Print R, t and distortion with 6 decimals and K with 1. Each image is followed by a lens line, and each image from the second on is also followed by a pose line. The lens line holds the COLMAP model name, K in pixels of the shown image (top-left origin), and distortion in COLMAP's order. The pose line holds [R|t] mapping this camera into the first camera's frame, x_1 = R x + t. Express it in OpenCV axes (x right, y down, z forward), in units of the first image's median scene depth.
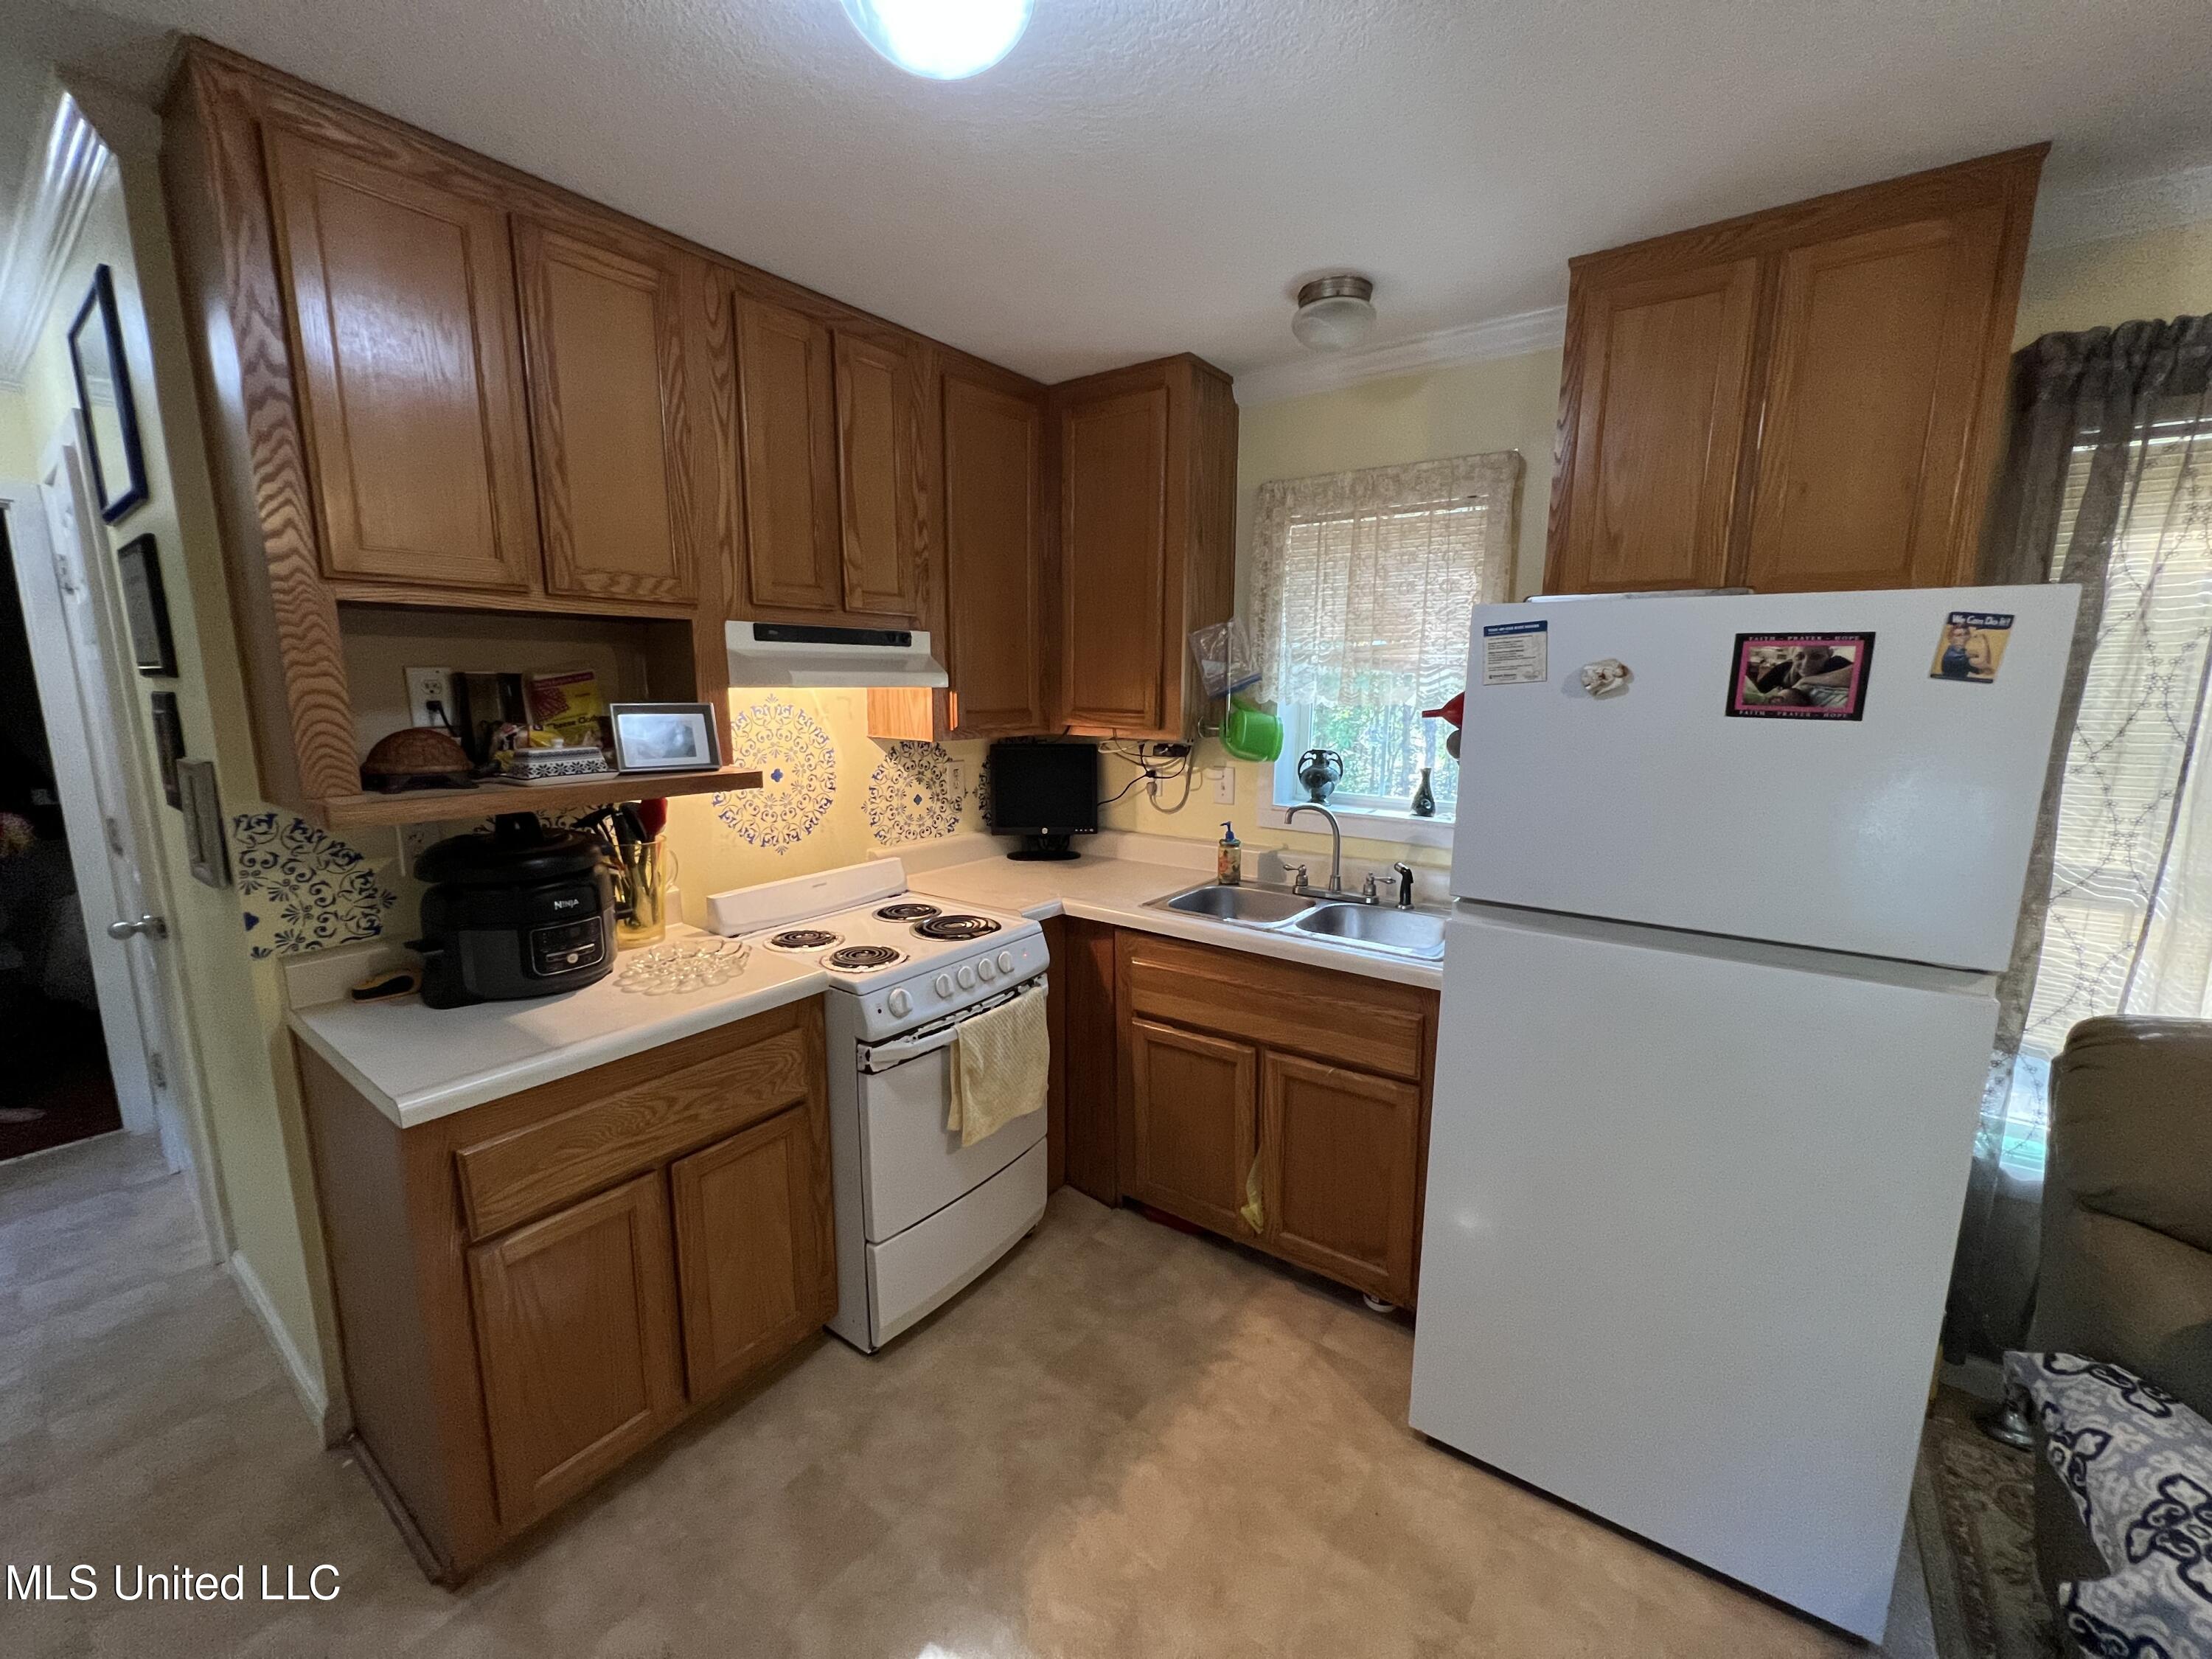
lens RADIAL K [[894.2, 0, 1106.0], [0, 894.2, 829.5], [0, 0, 1]] dist [-0.002524, 0.003724]
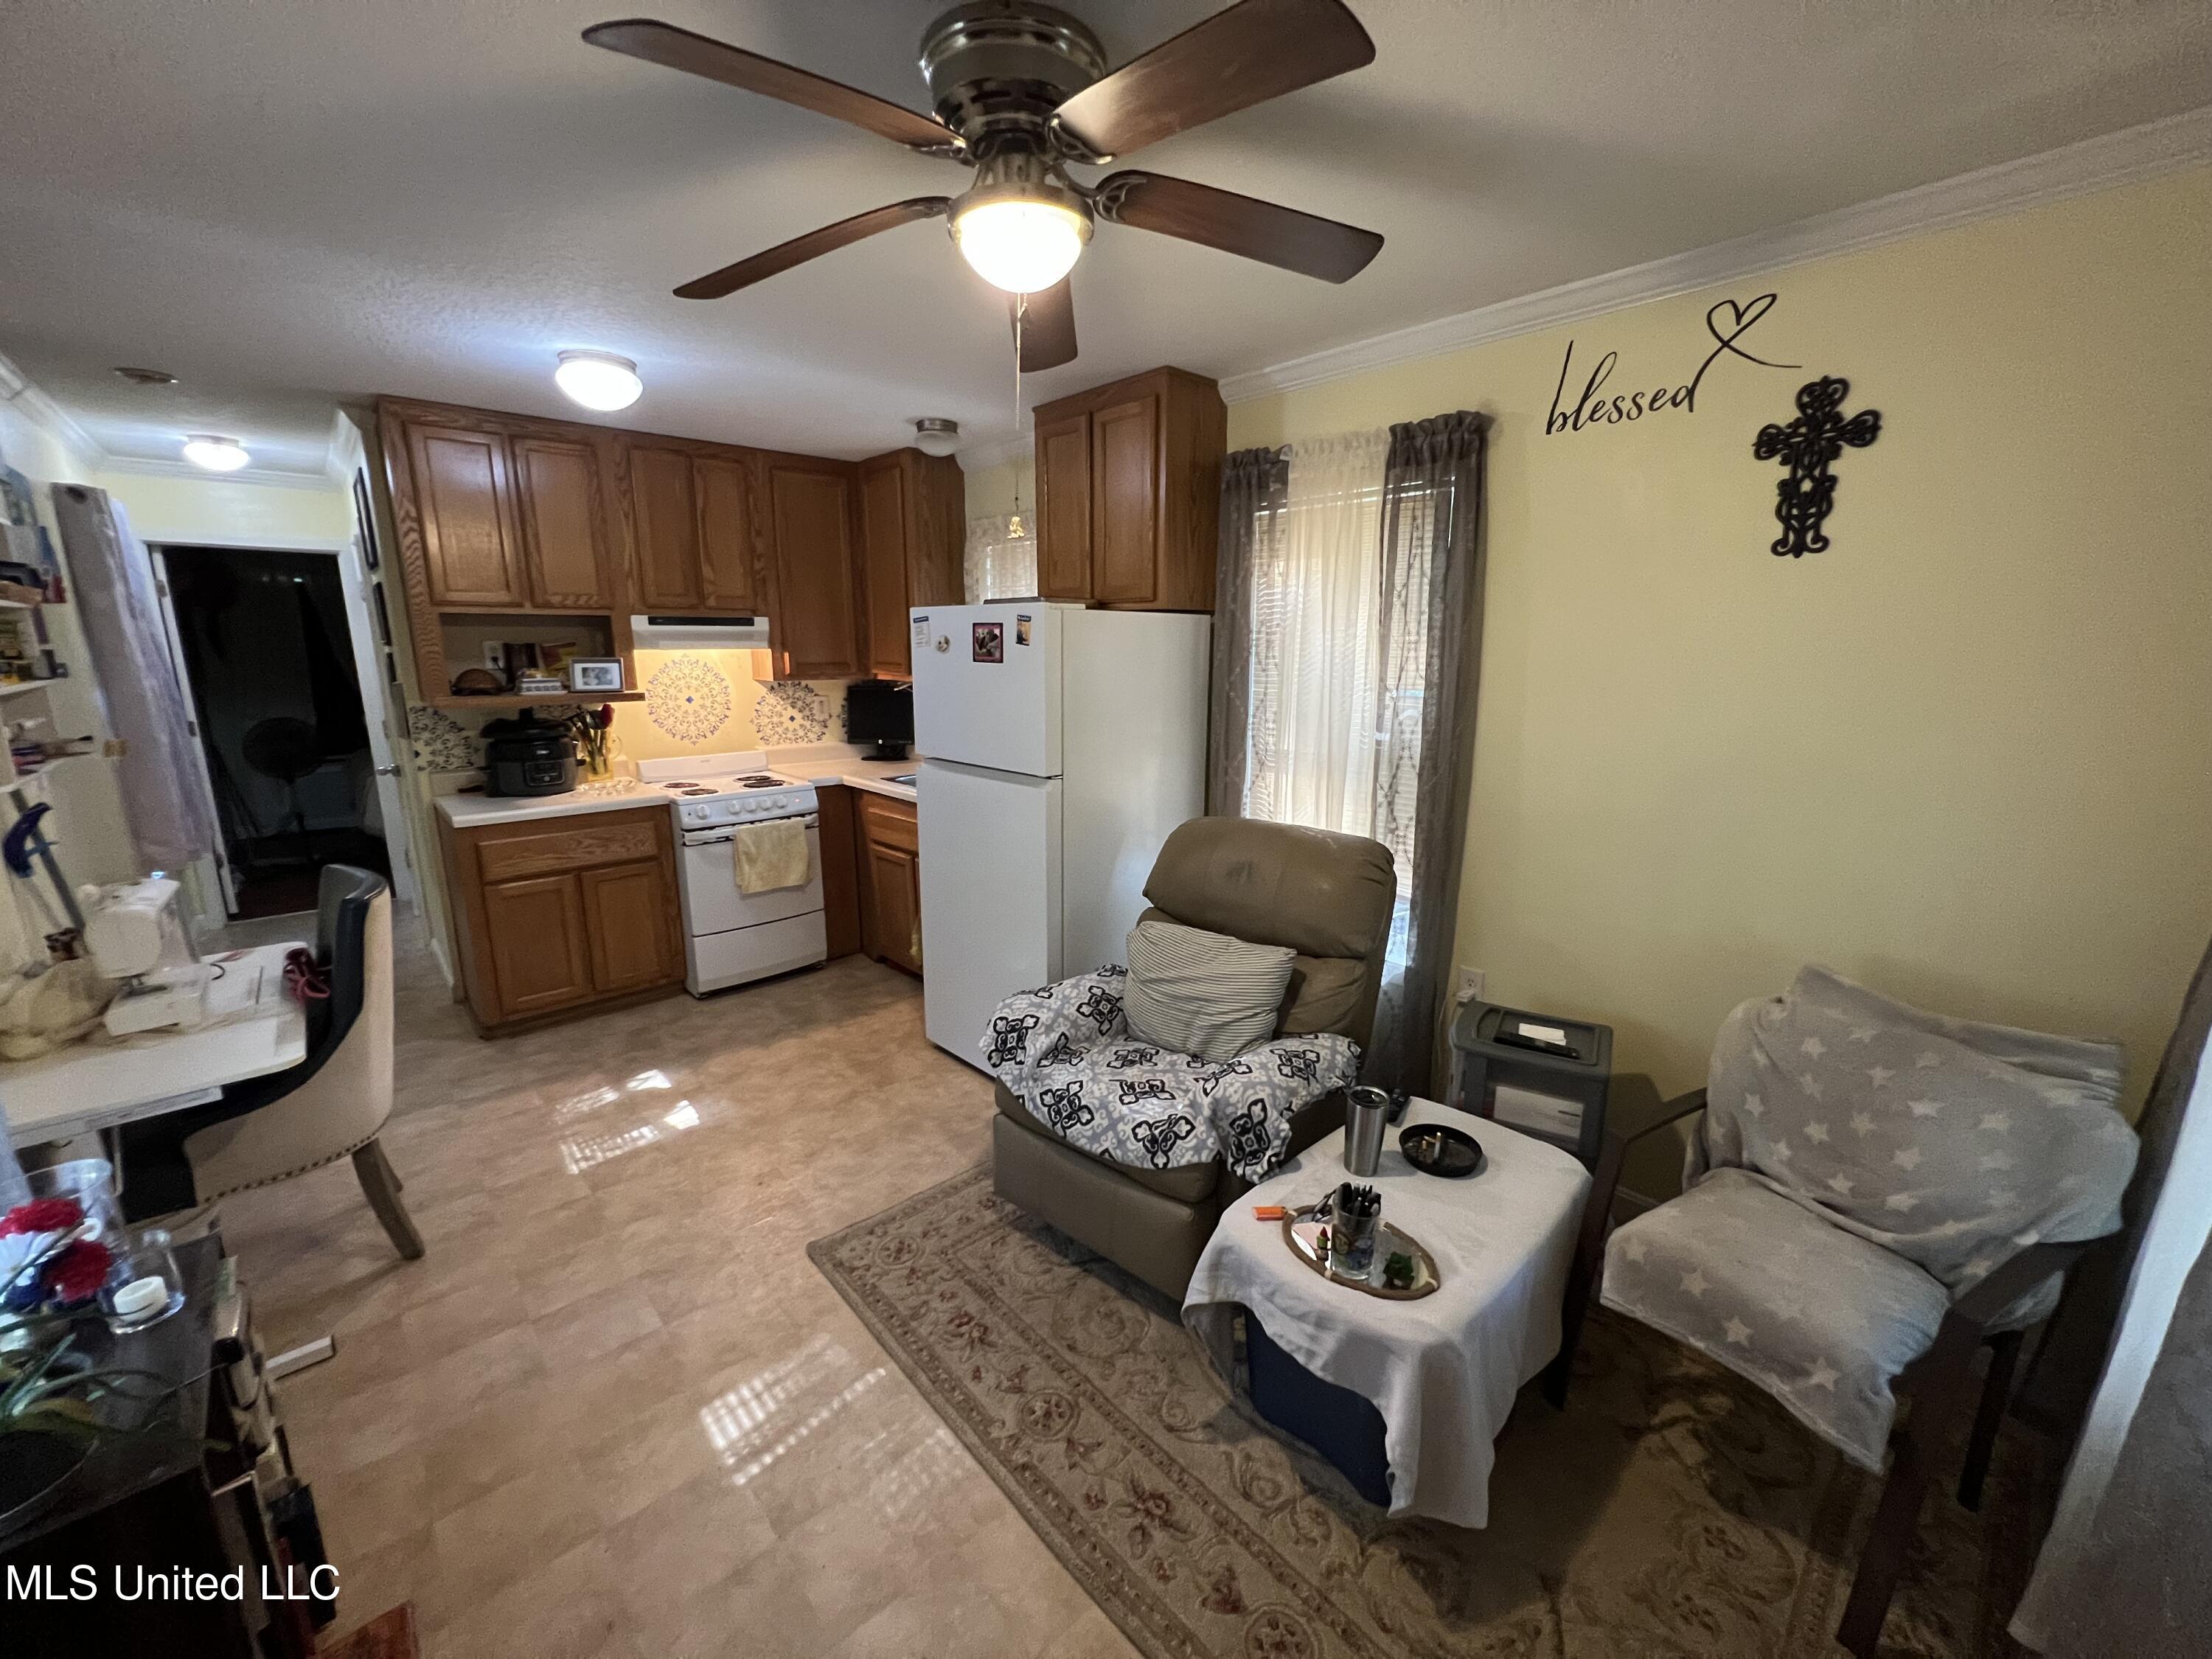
lens RADIAL K [[894.2, 0, 1106.0], [0, 894.2, 829.5], [0, 0, 1]] dist [-0.002524, 0.003724]
pose [[0.979450, 0.037318, -0.198203, 1.021054], [-0.029341, 0.998643, 0.043034, 0.122385], [0.199540, -0.036334, 0.979216, -0.738927]]
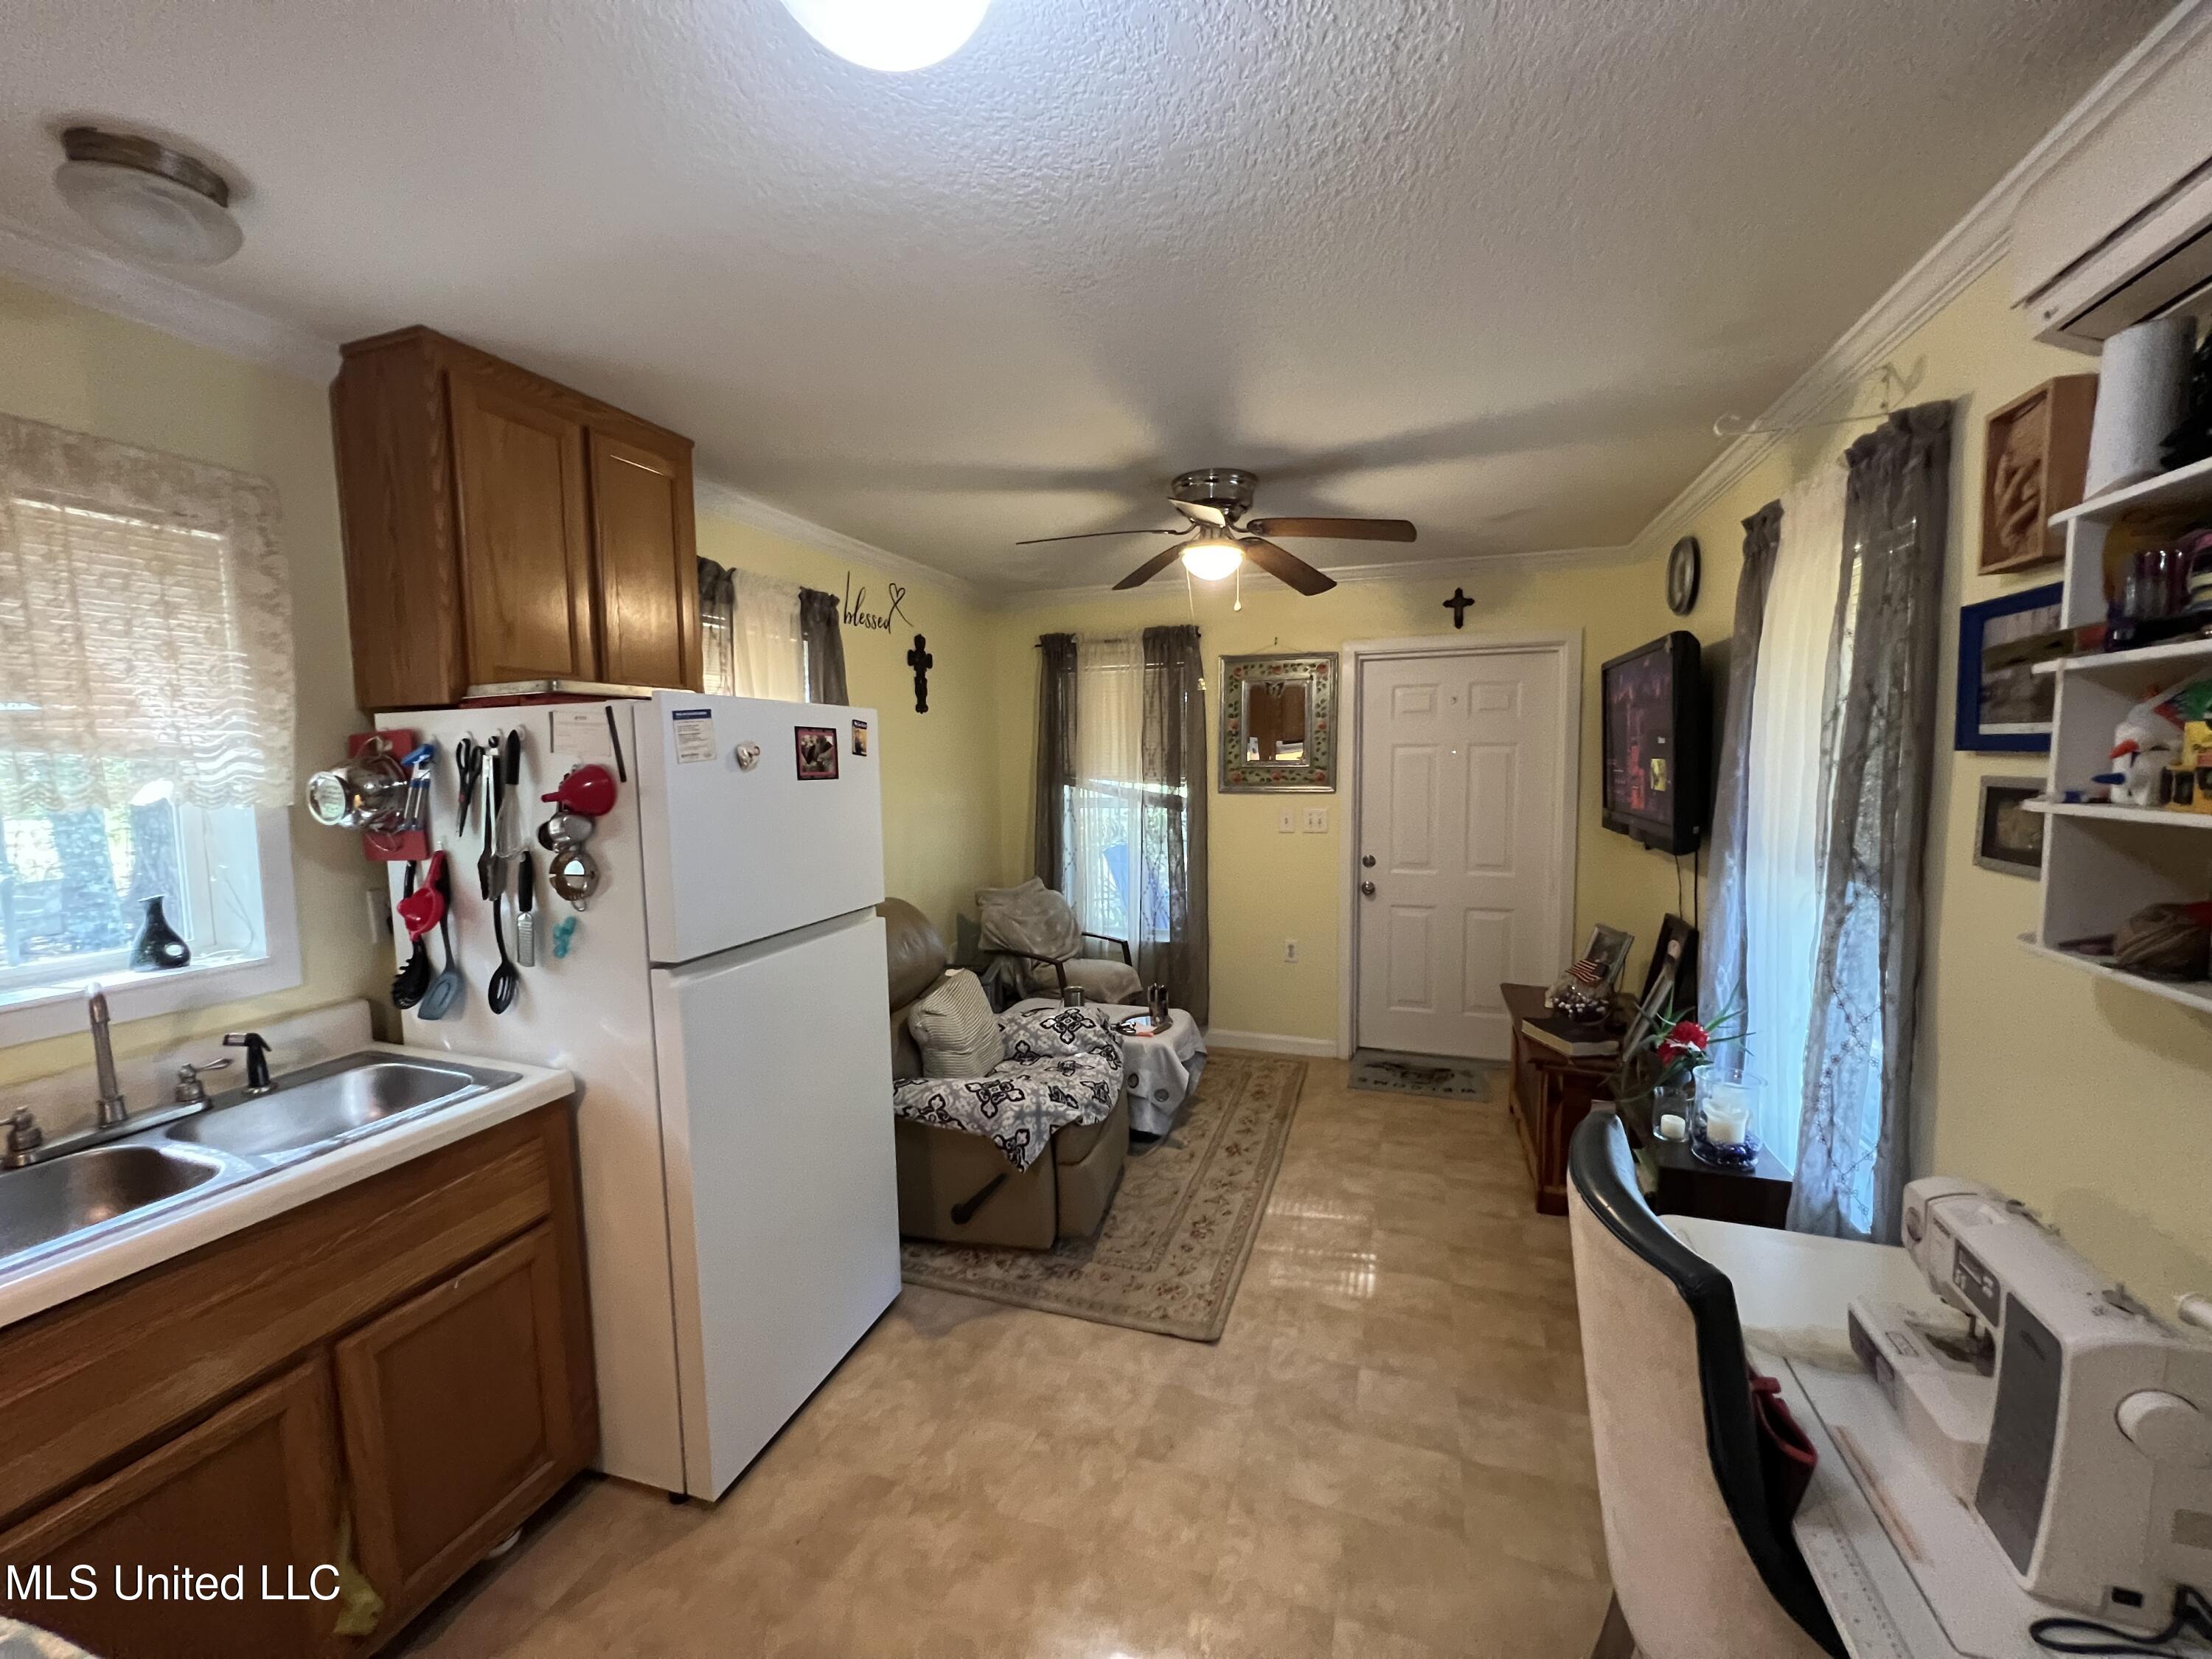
lens RADIAL K [[894.2, 0, 1106.0], [0, 894.2, 829.5], [0, 0, 1]] dist [-0.002524, 0.003724]
pose [[-0.301938, -0.082536, 0.949748, -0.631818], [0.170482, 0.975511, 0.138973, -0.117667], [-0.937960, 0.203876, -0.280473, 0.673551]]
